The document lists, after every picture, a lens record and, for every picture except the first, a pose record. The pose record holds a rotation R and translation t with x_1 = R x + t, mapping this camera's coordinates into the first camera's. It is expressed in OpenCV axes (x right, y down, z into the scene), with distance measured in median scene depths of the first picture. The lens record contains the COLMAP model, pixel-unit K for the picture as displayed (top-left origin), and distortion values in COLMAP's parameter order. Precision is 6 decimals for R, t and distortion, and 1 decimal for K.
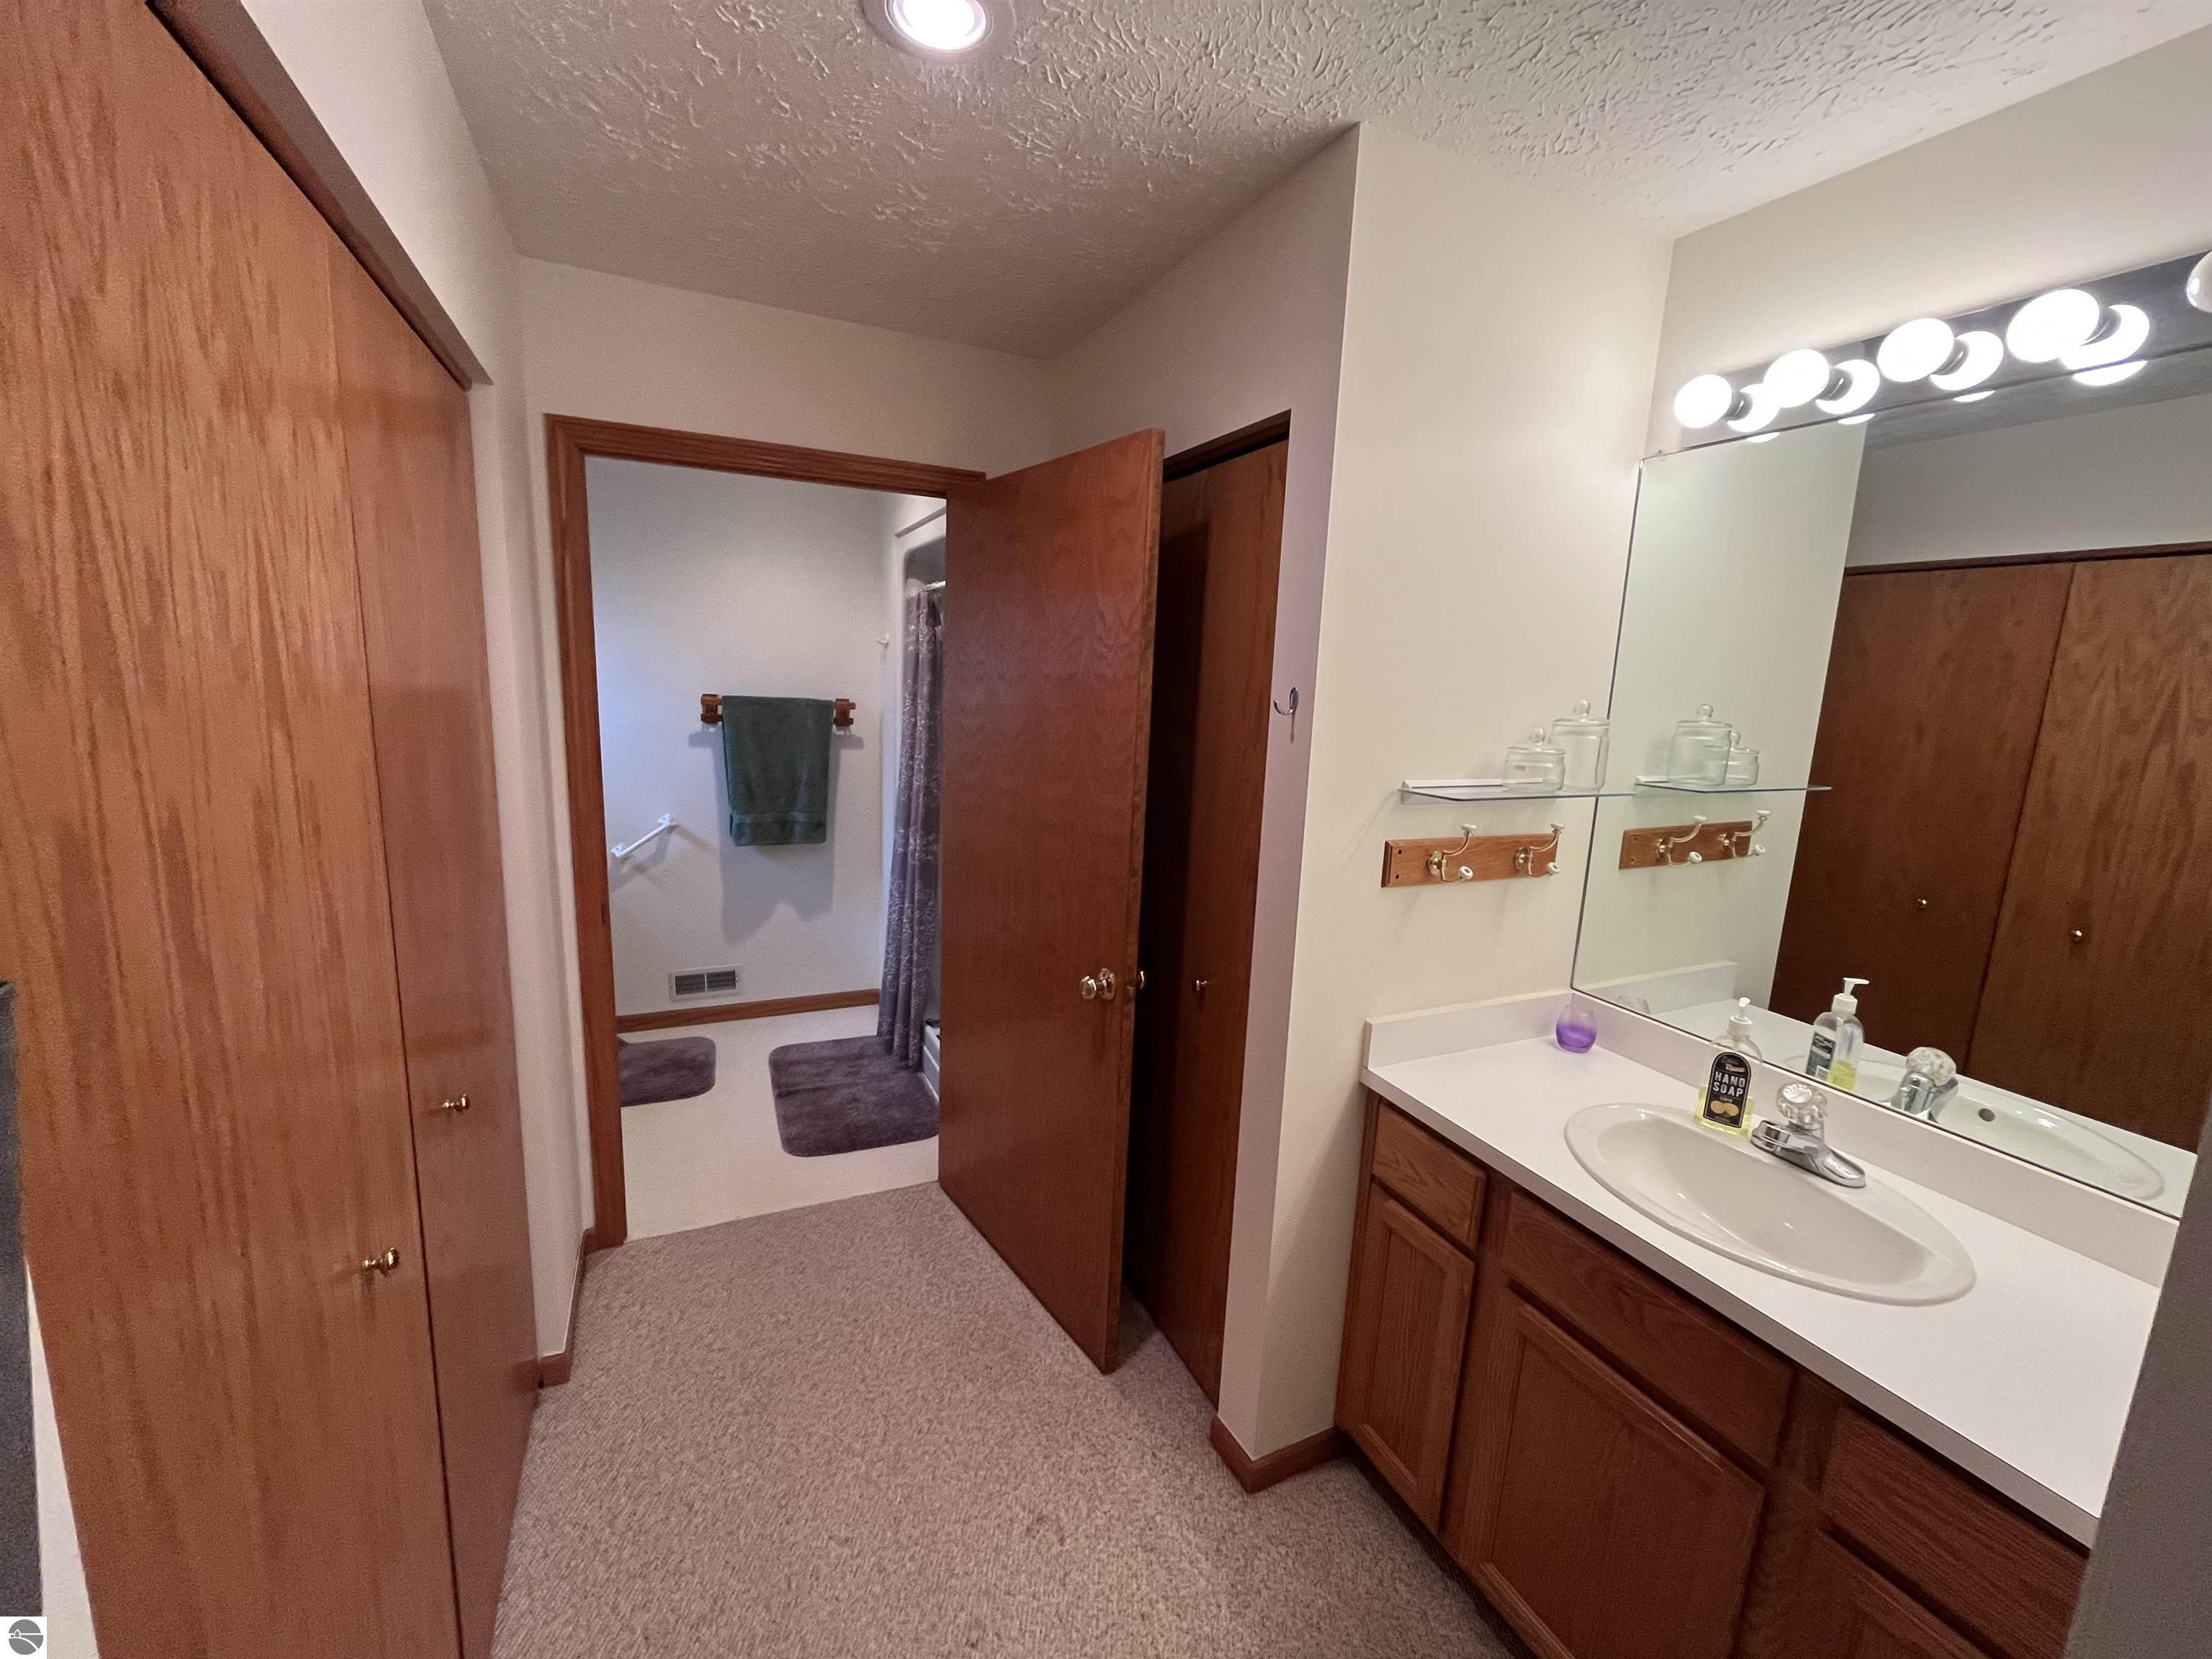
lens RADIAL K [[906.5, 0, 1106.0], [0, 906.5, 829.5], [0, 0, 1]] dist [-0.002122, -0.000611]
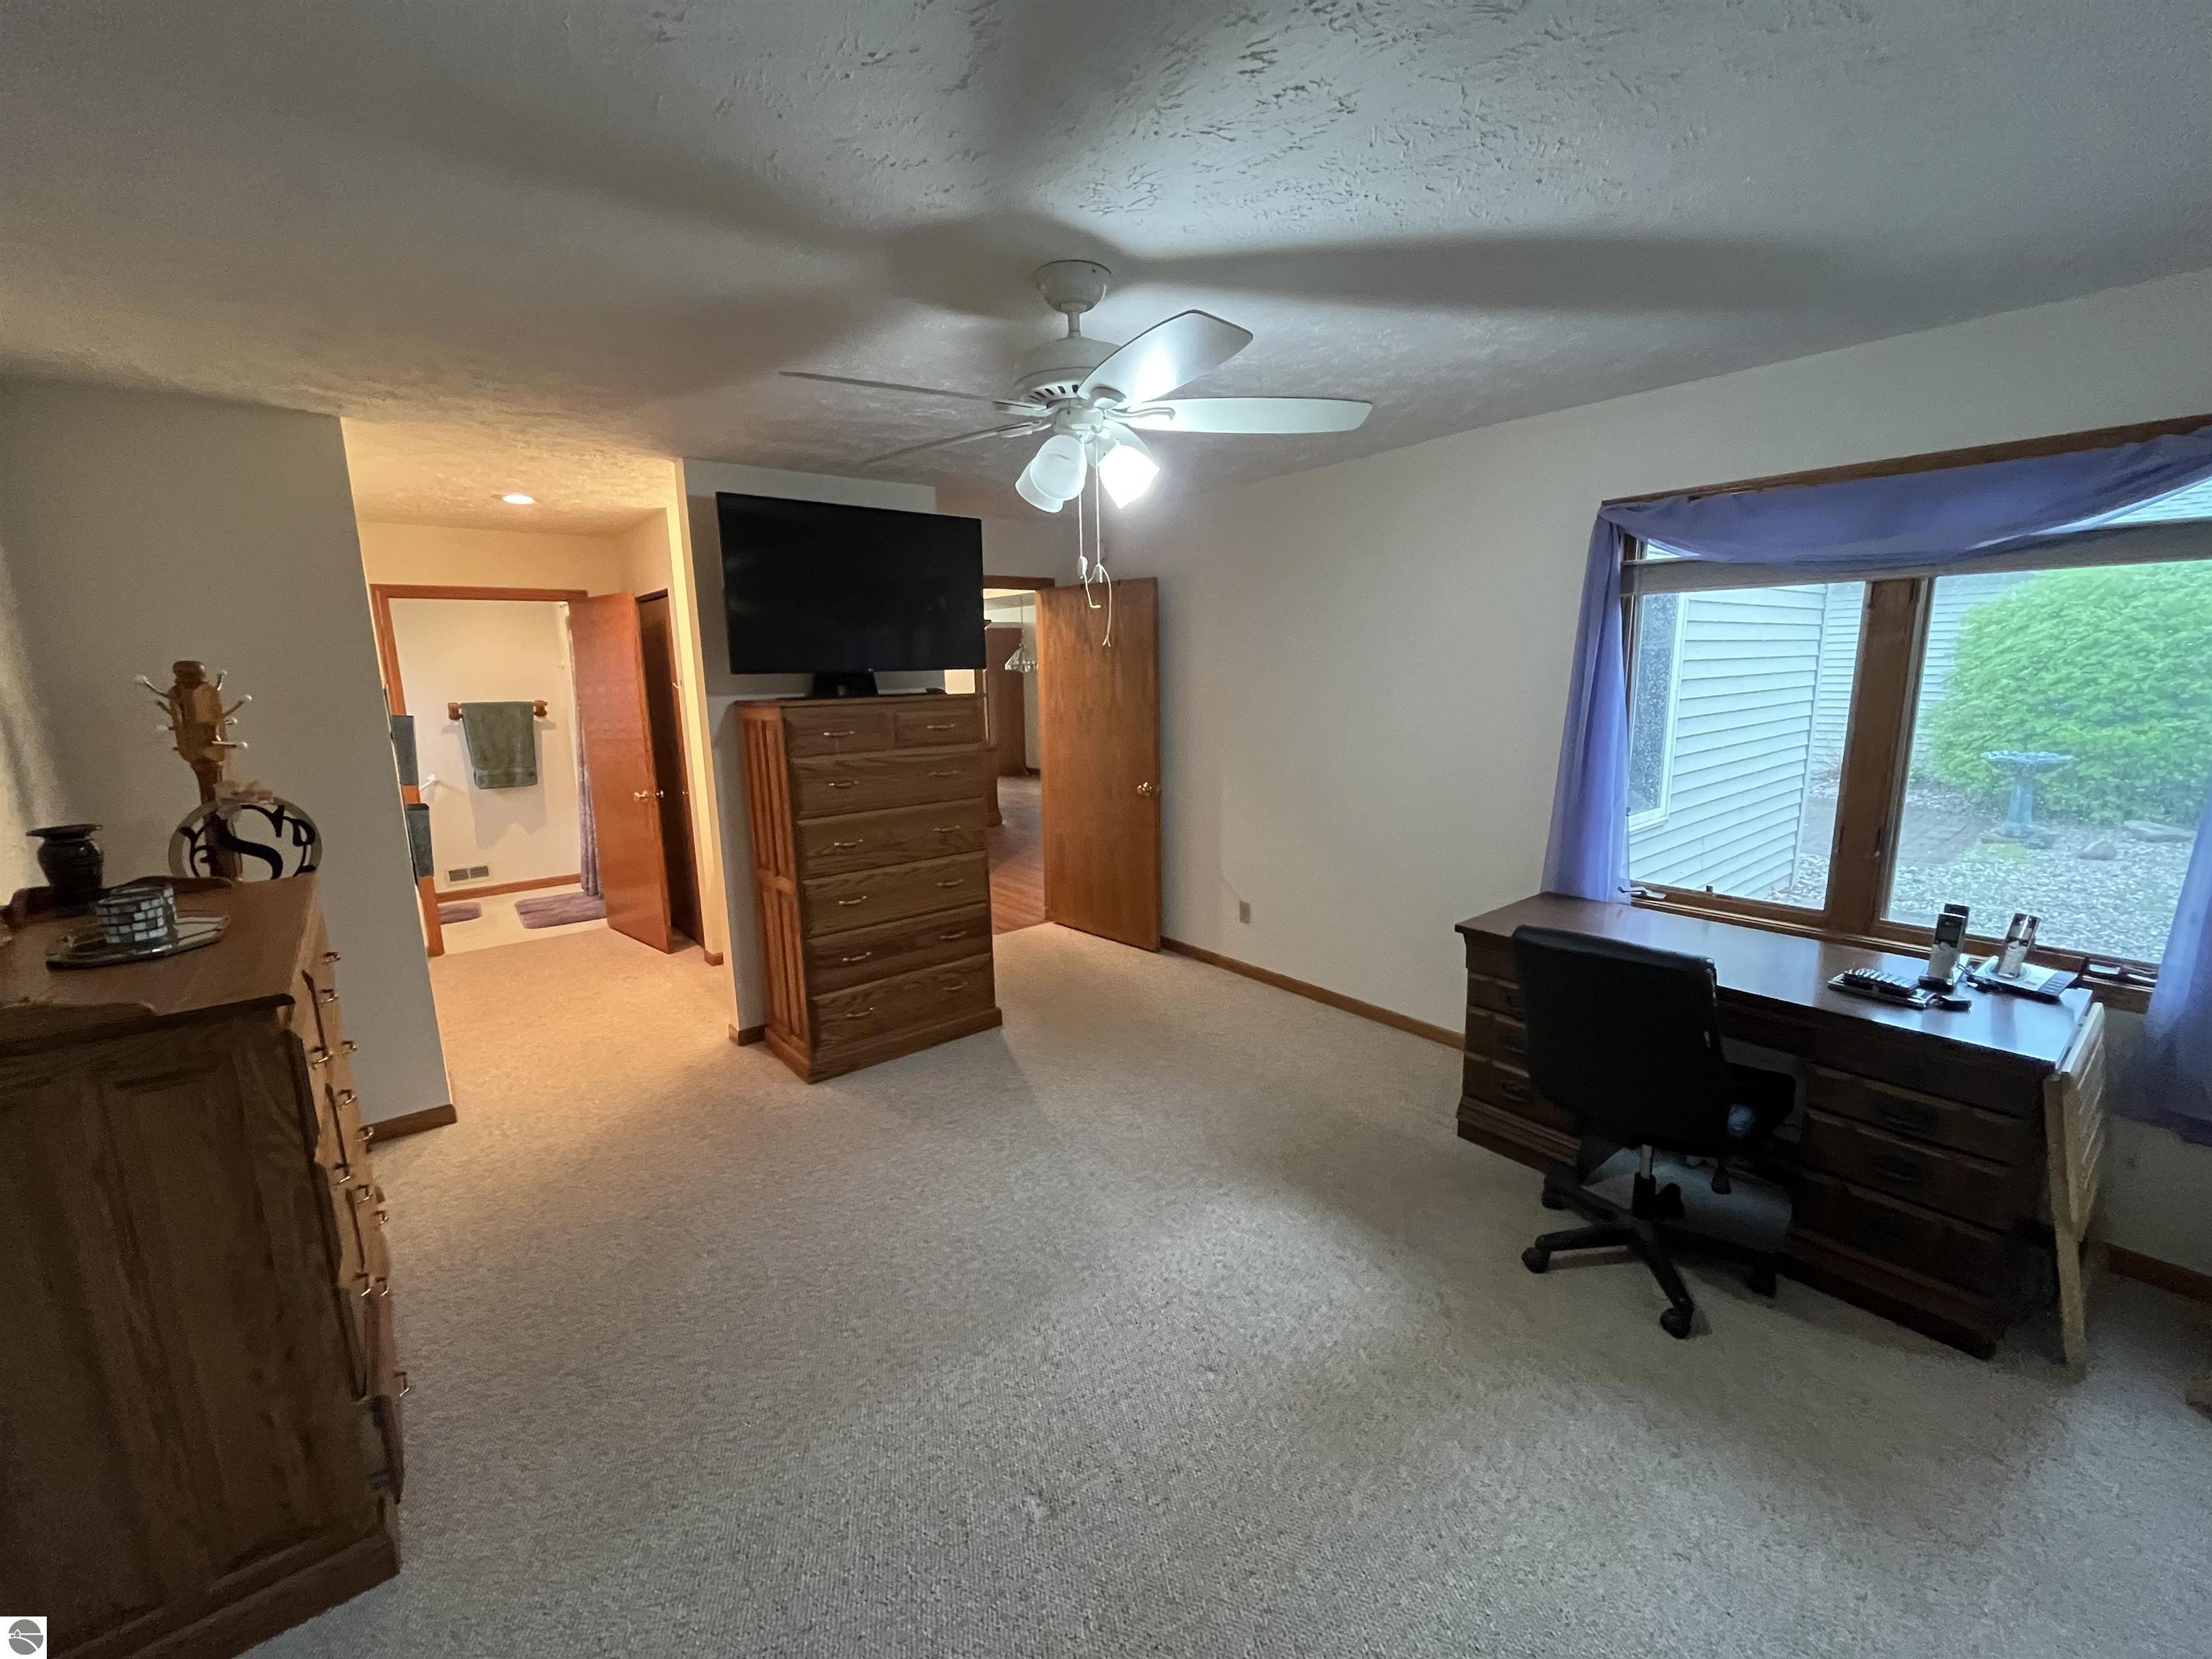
lens RADIAL K [[906.5, 0, 1106.0], [0, 906.5, 829.5], [0, 0, 1]] dist [-0.002122, -0.000611]
pose [[0.970200, -0.105187, 0.218282, 0.373592], [0.103038, 0.994451, 0.021241, 0.184528], [-0.219305, 0.001883, 0.975655, -0.966366]]
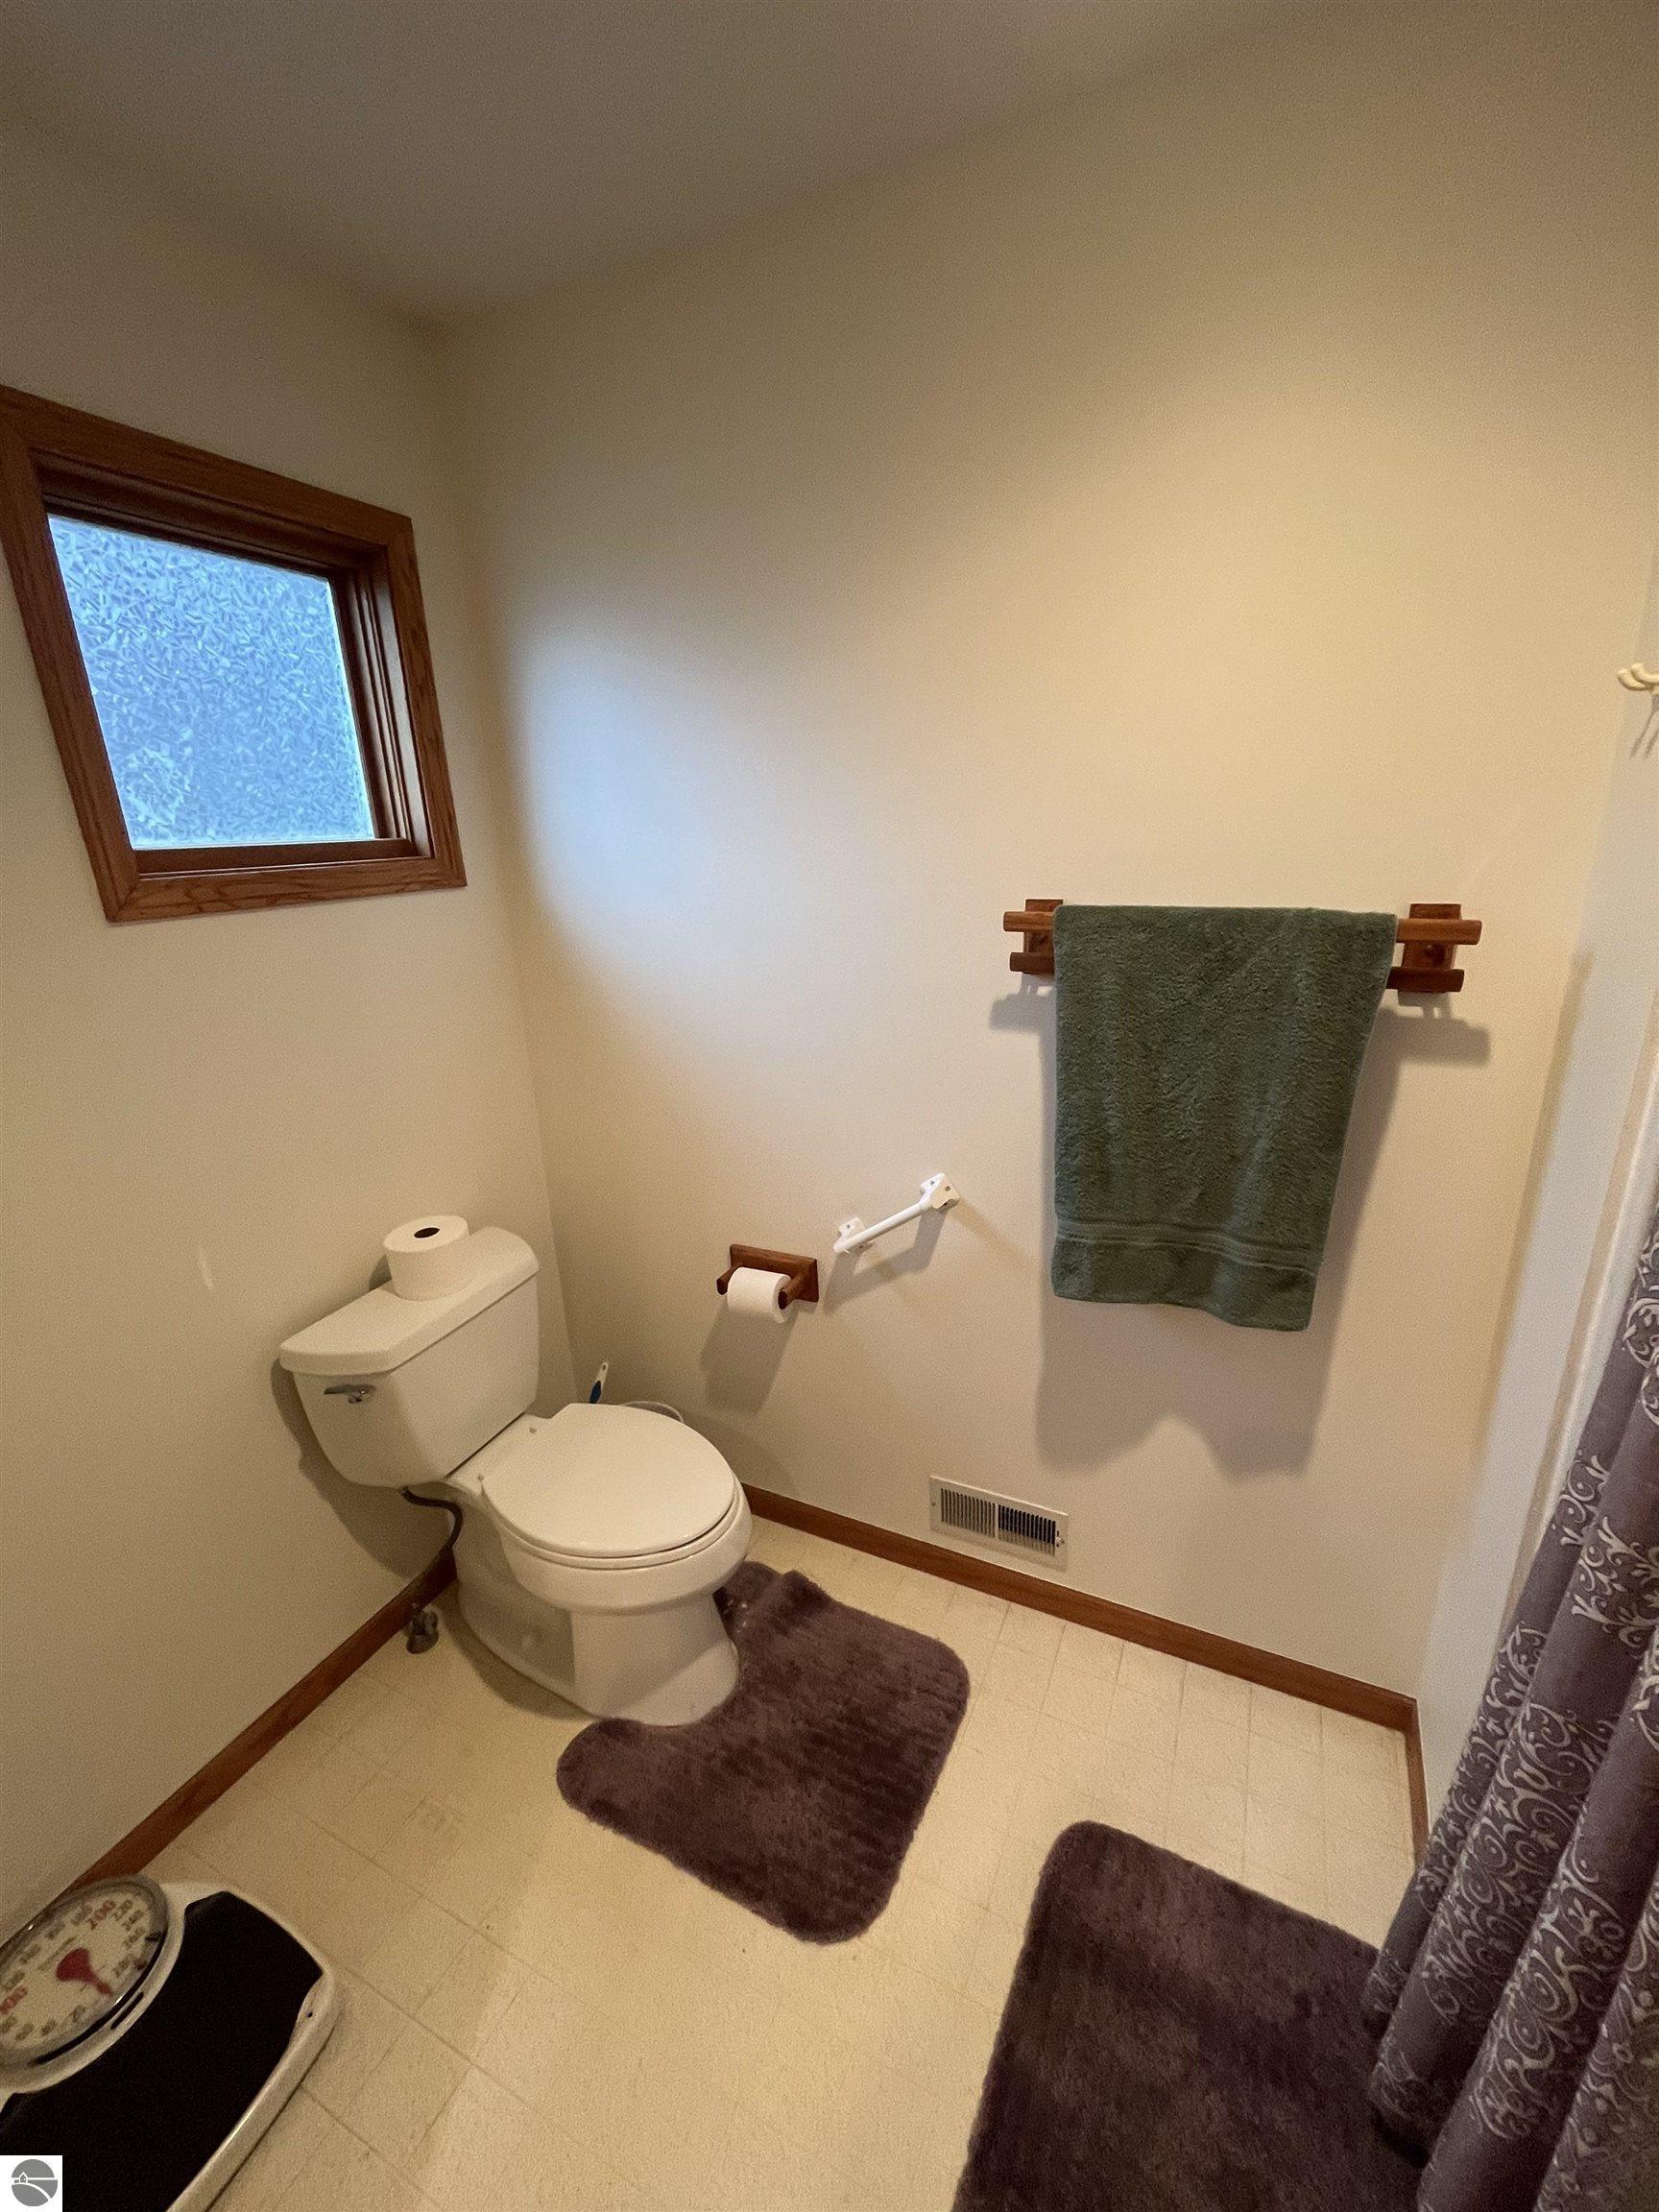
lens RADIAL K [[895.8, 0, 829.5], [0, 895.8, 1106.0], [0, 0, 1]] dist [0.001699, -0.000038]
pose [[0.621509, 0.169402, -0.764872, -0.186497], [-0.072776, 0.984603, 0.158933, -0.117968], [0.780019, -0.043113, 0.624269, 0.691087]]
